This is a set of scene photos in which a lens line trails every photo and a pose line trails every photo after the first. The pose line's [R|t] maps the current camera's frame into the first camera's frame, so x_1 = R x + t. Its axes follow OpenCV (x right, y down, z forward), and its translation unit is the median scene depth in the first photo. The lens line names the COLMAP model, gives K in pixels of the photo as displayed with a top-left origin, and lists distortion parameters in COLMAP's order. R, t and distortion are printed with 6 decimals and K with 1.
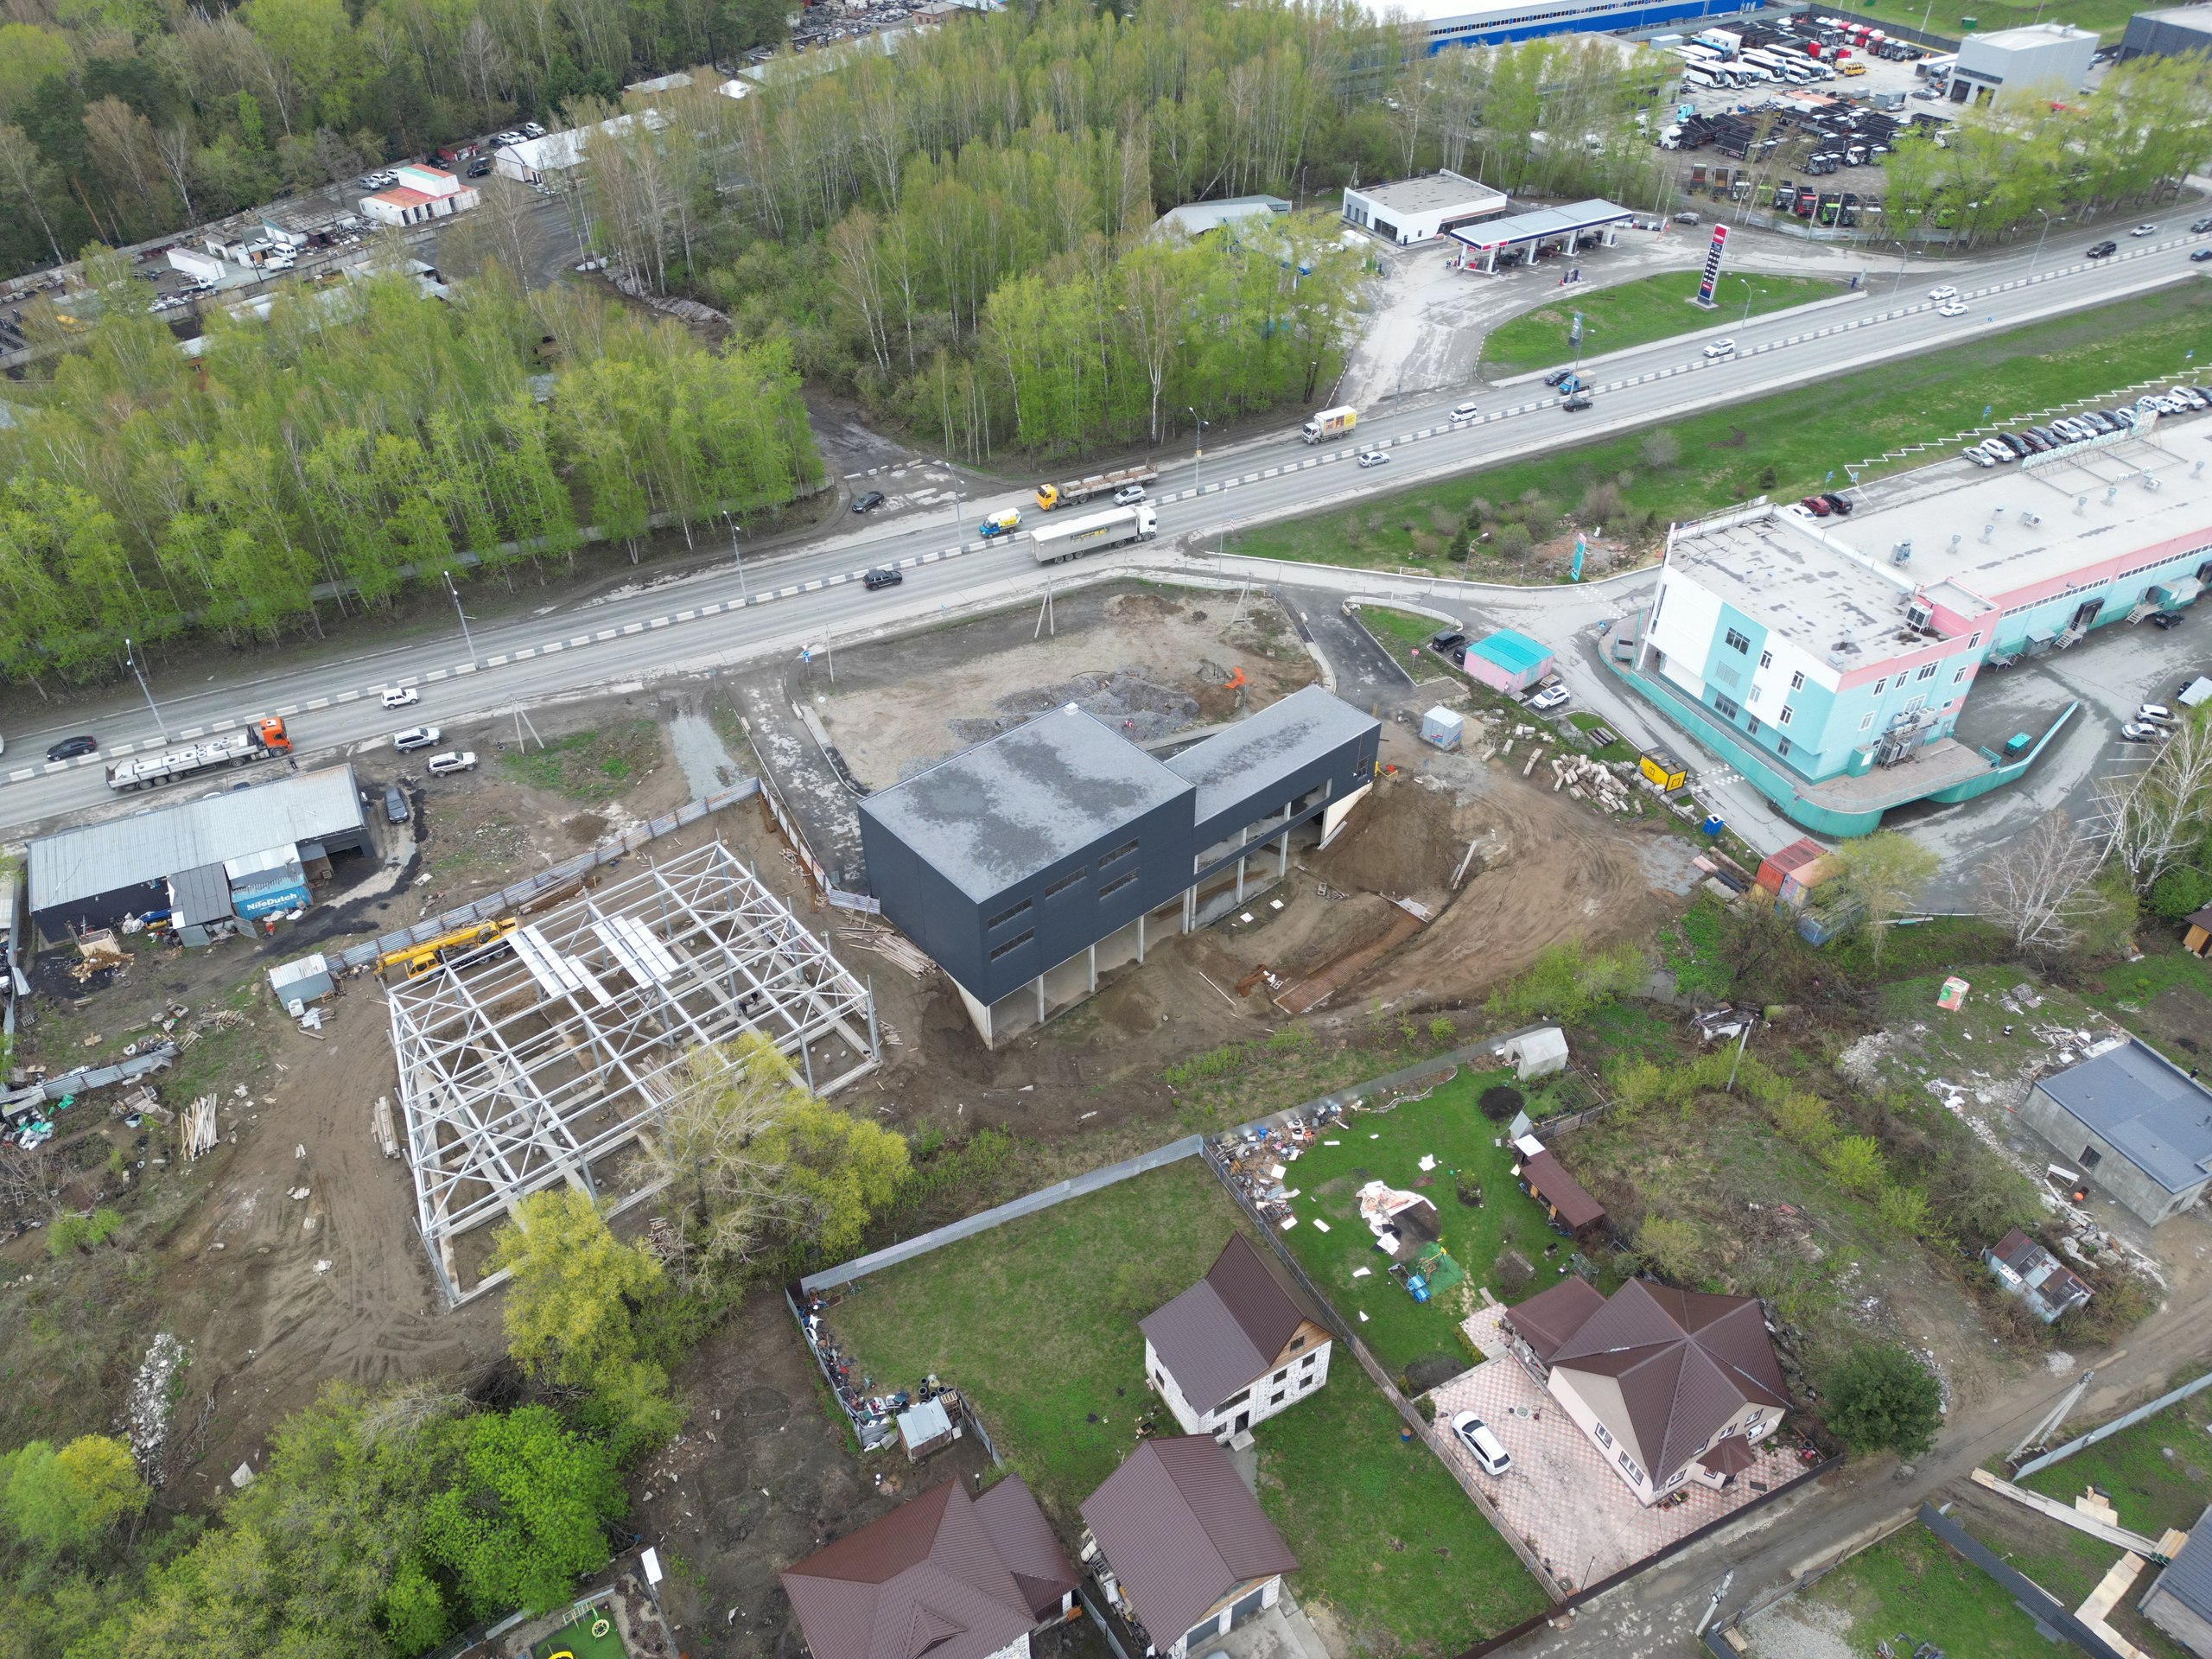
lens RADIAL K [[1538.1, 0, 1104.6], [0, 1538.1, 828.4], [0, 0, 1]] dist [0.080282, -0.071914]
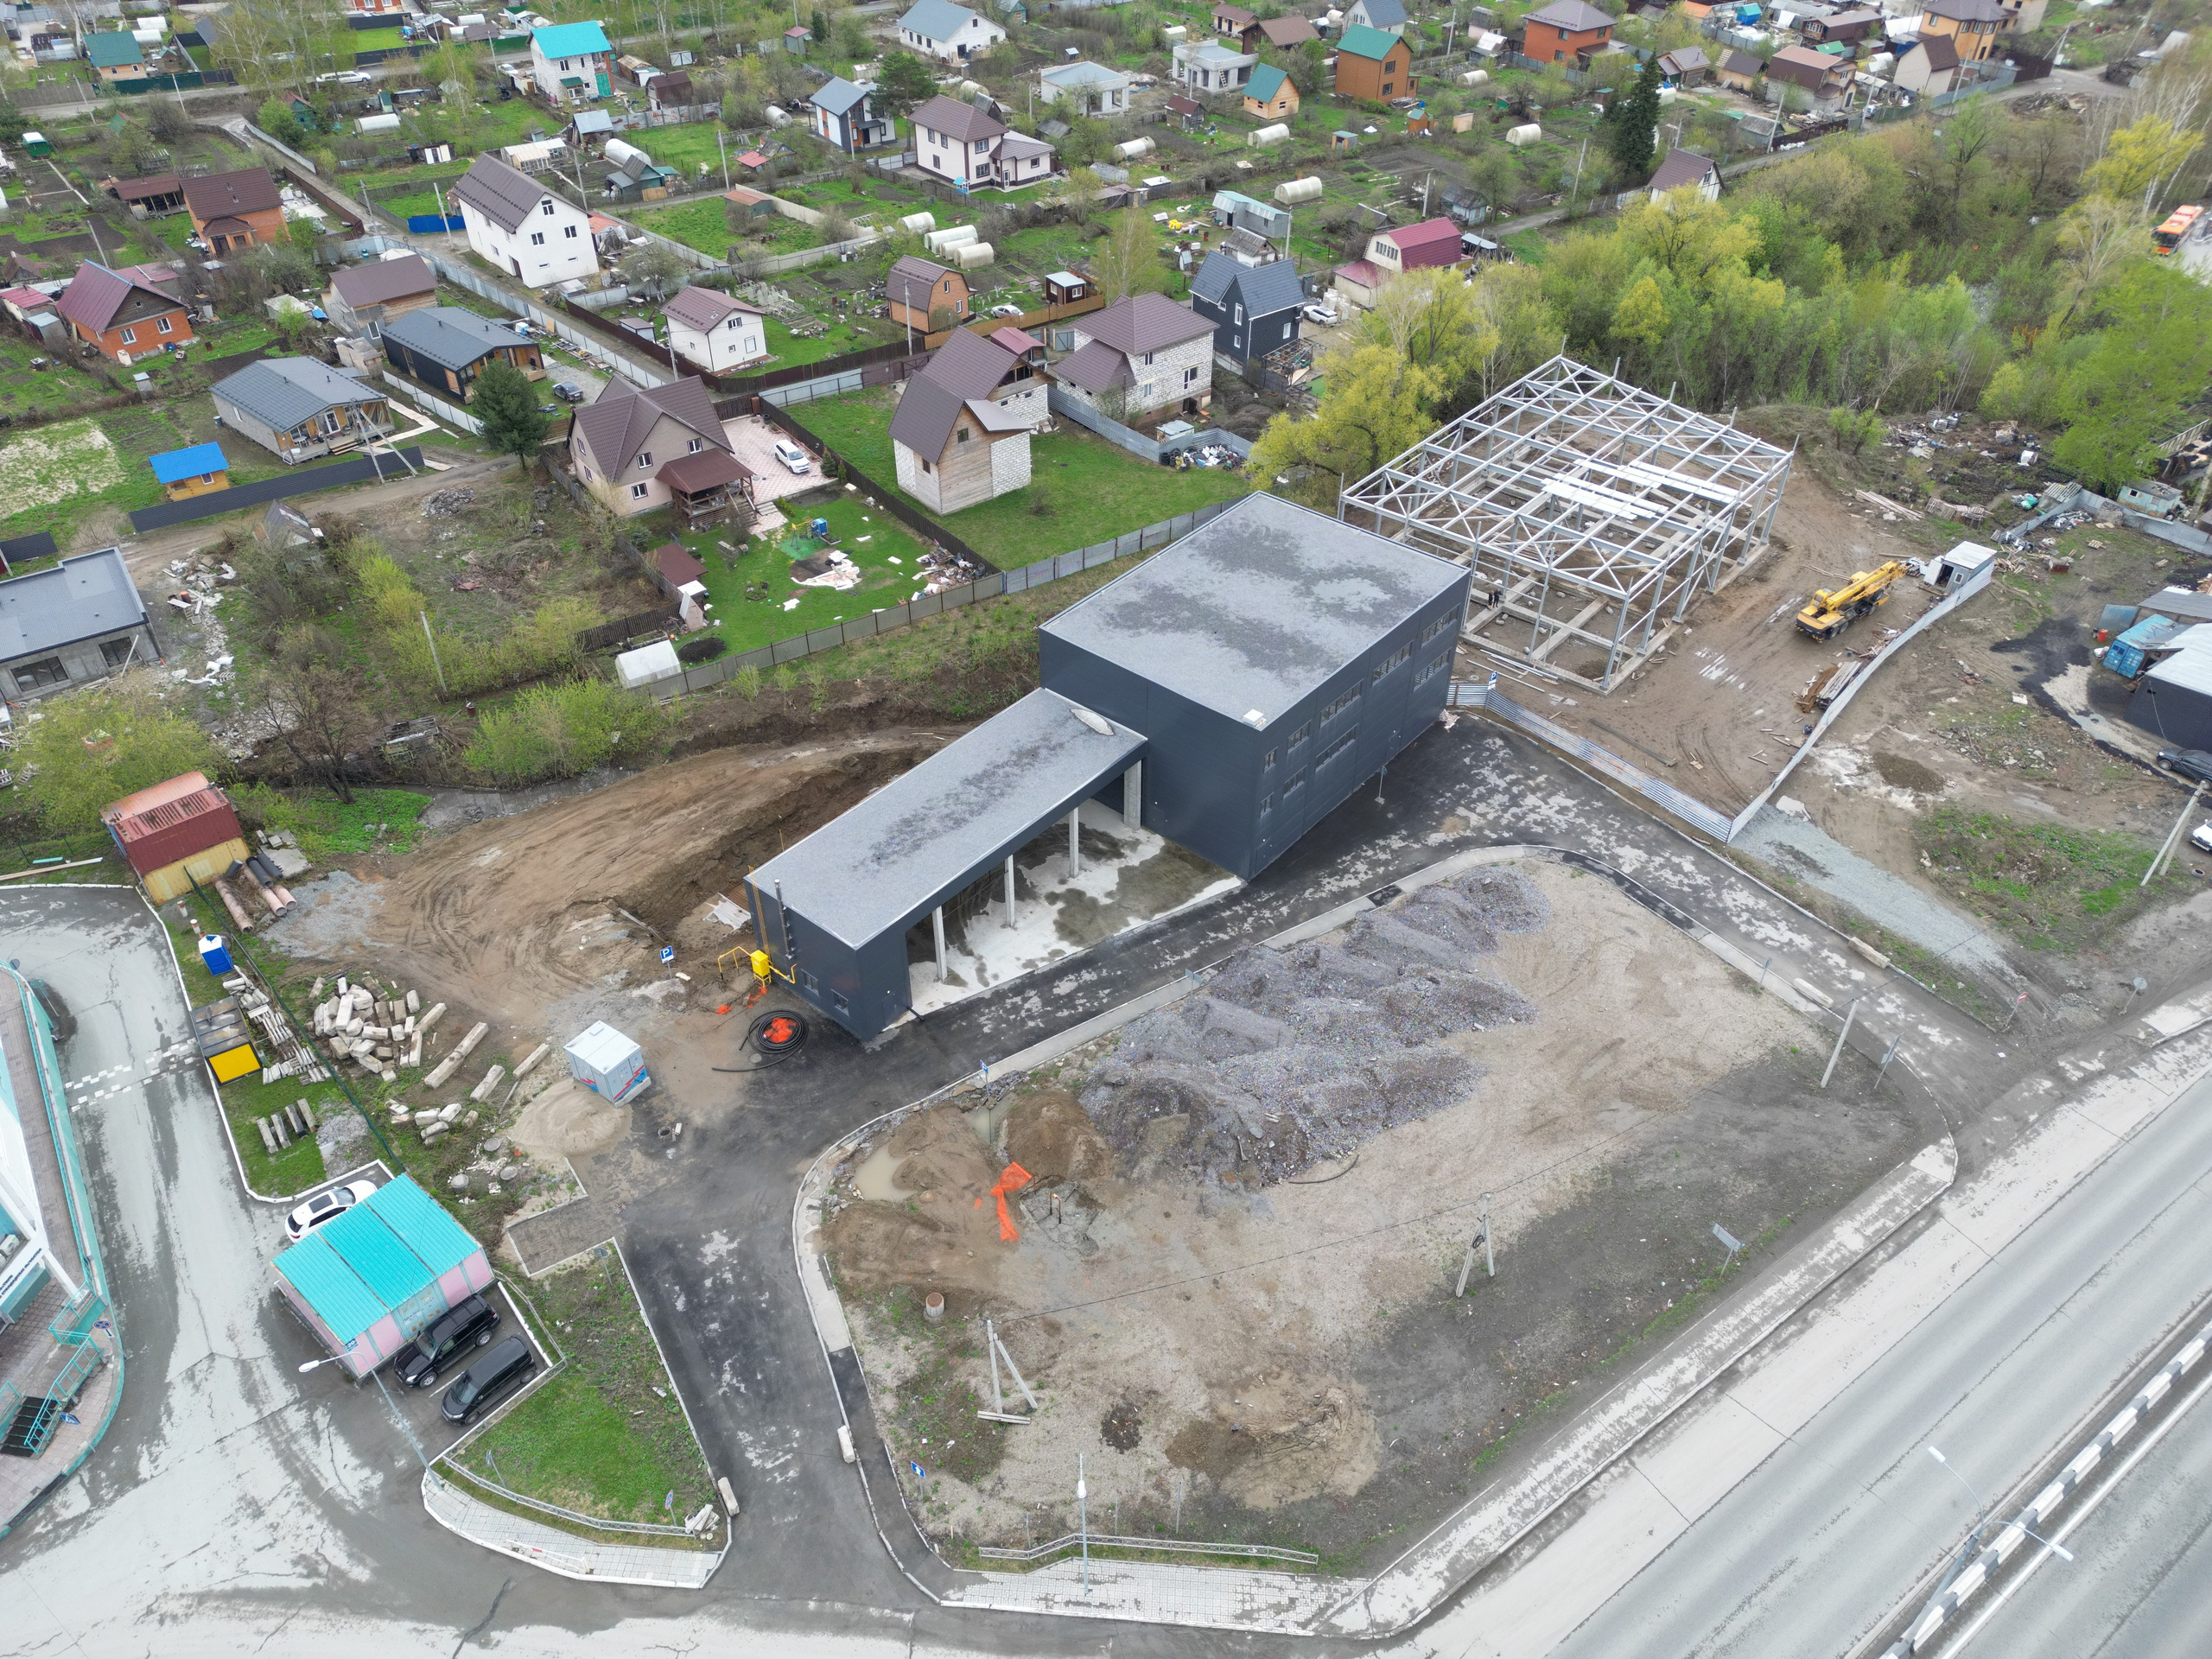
lens RADIAL K [[1535.7, 0, 1105.9], [0, 1535.7, 832.8], [0, 0, 1]] dist [0.083643, -0.080950]
pose [[-0.986239, 0.106601, -0.126372, 0.115428], [-0.103407, 0.198659, 0.974598, -0.634913], [0.128998, 0.974254, -0.184902, 1.087388]]
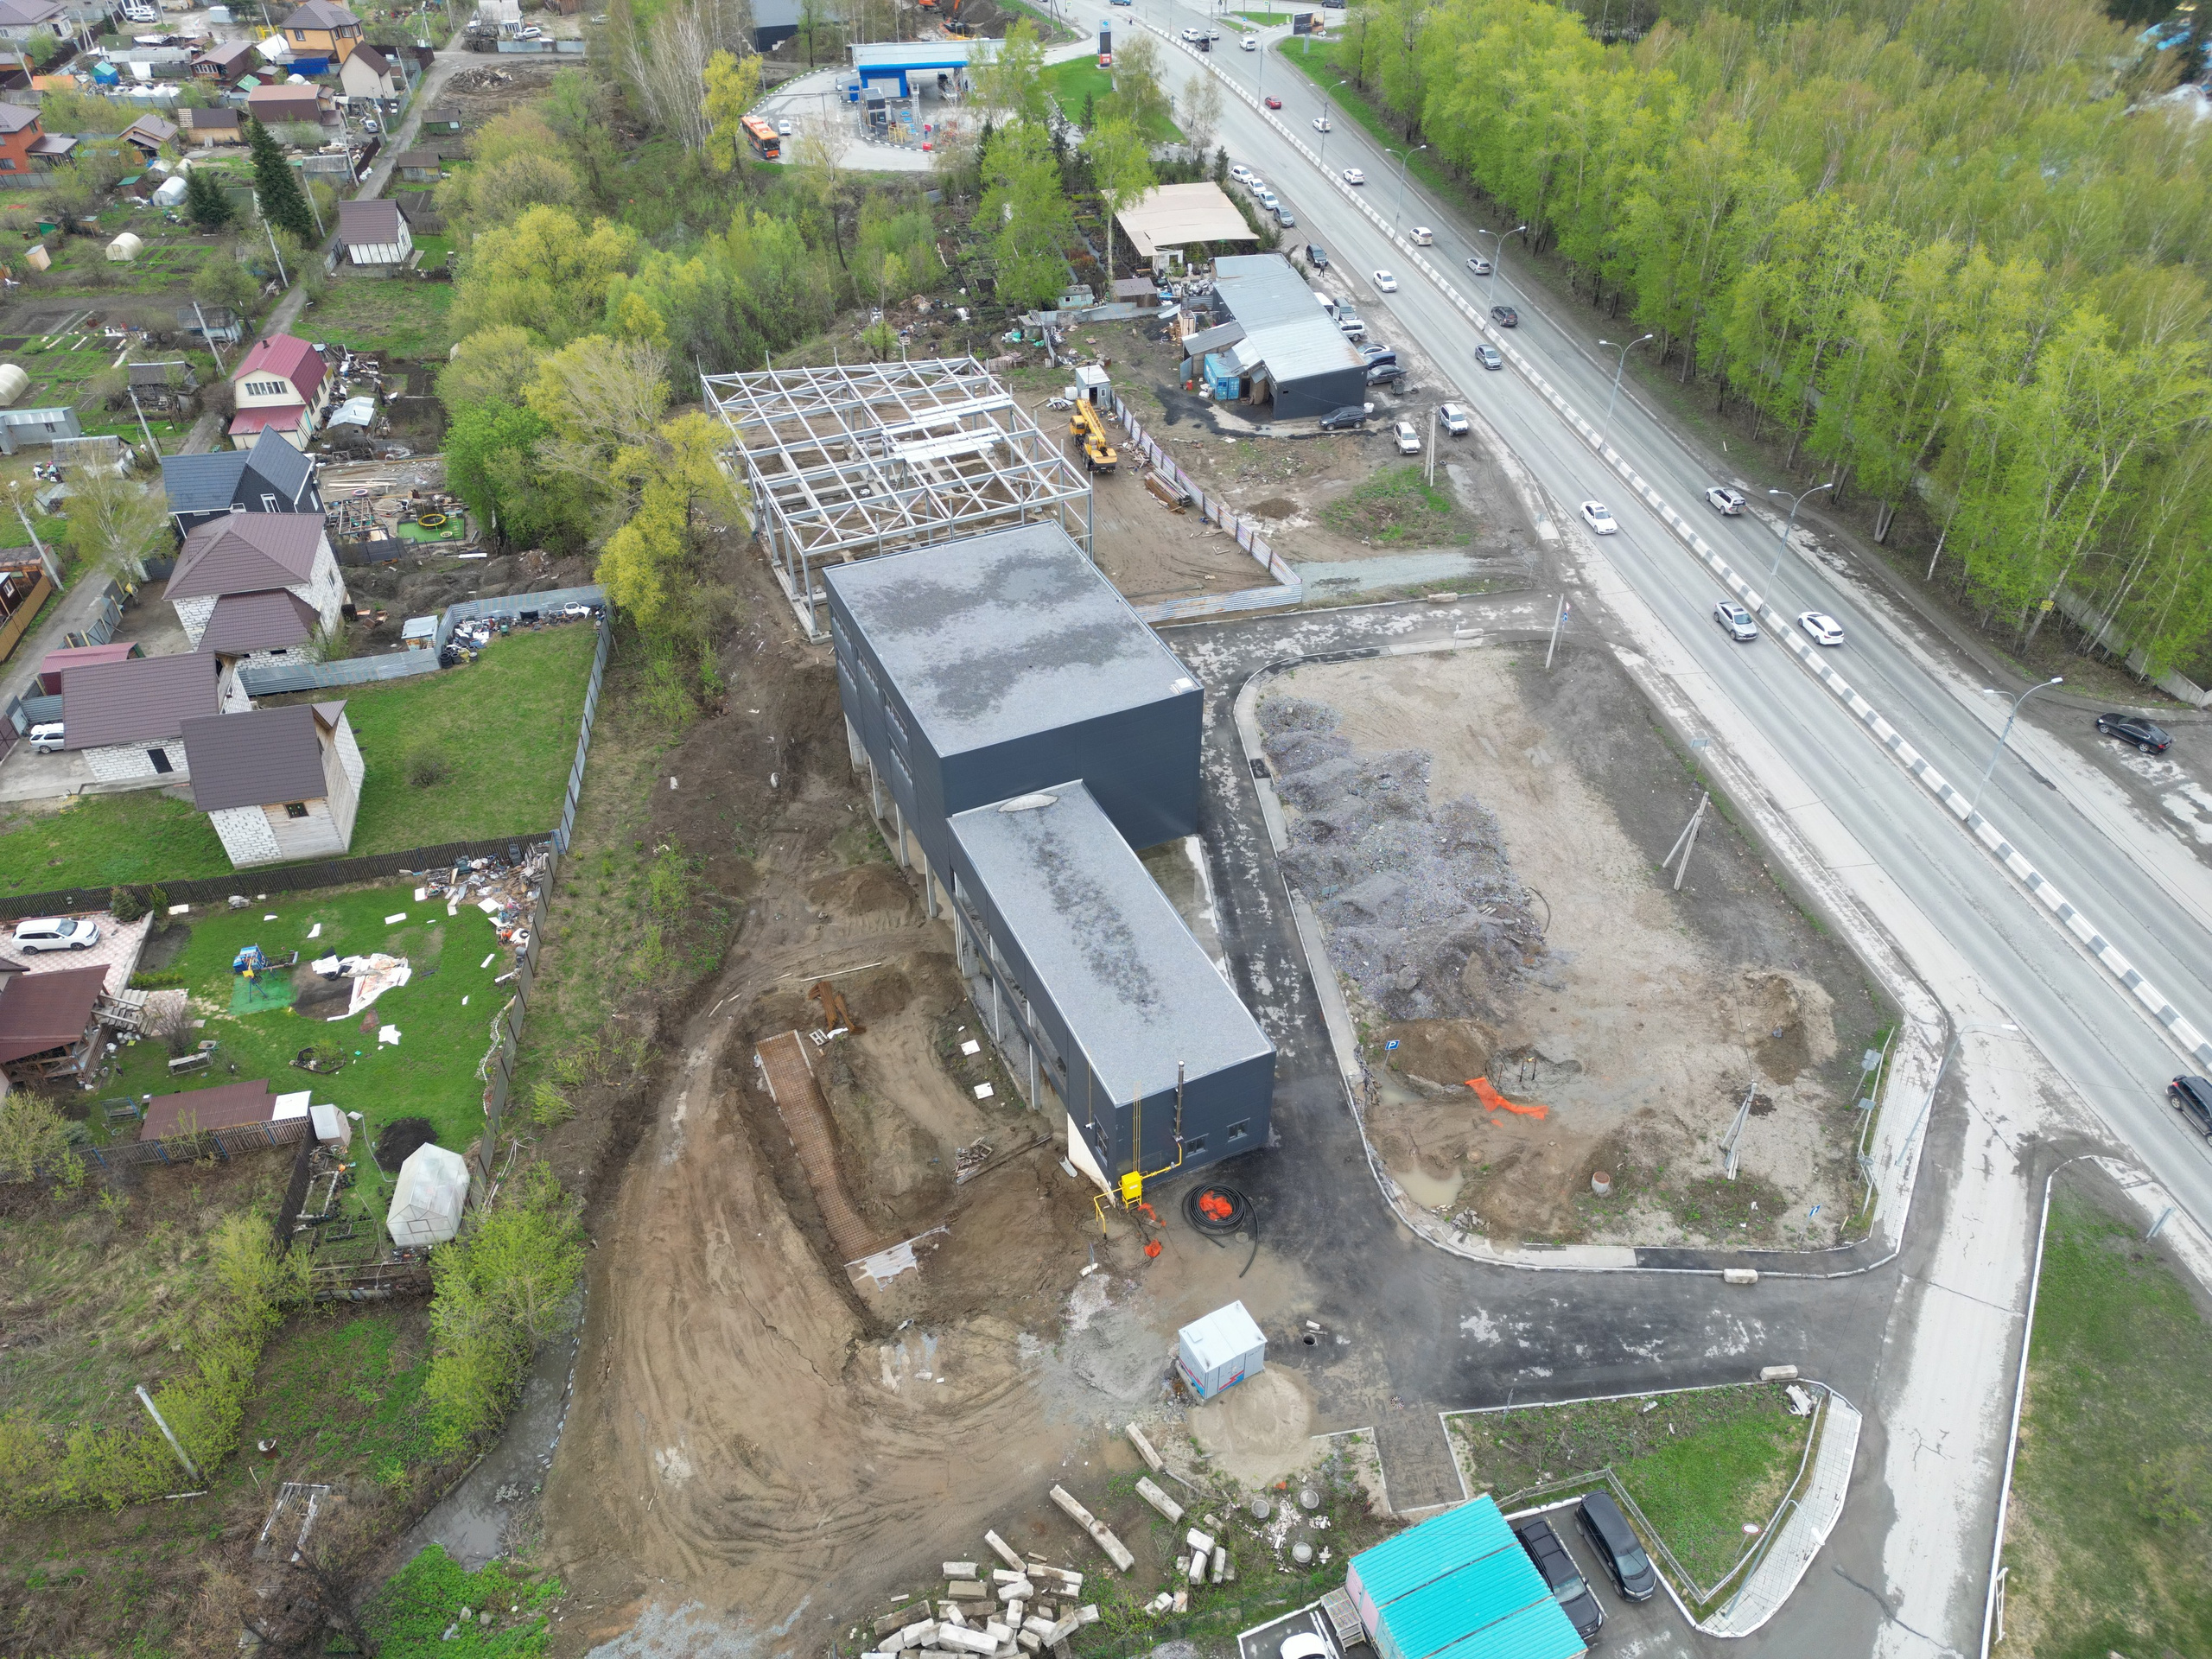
lens RADIAL K [[1536.5, 0, 1104.7], [0, 1536.5, 834.1], [0, 0, 1]] dist [0.074716, -0.064828]
pose [[-0.275816, 0.616848, -0.737173, 0.488182], [-0.603469, 0.485812, 0.632307, -0.421200], [0.748164, 0.619262, 0.238254, 0.806651]]
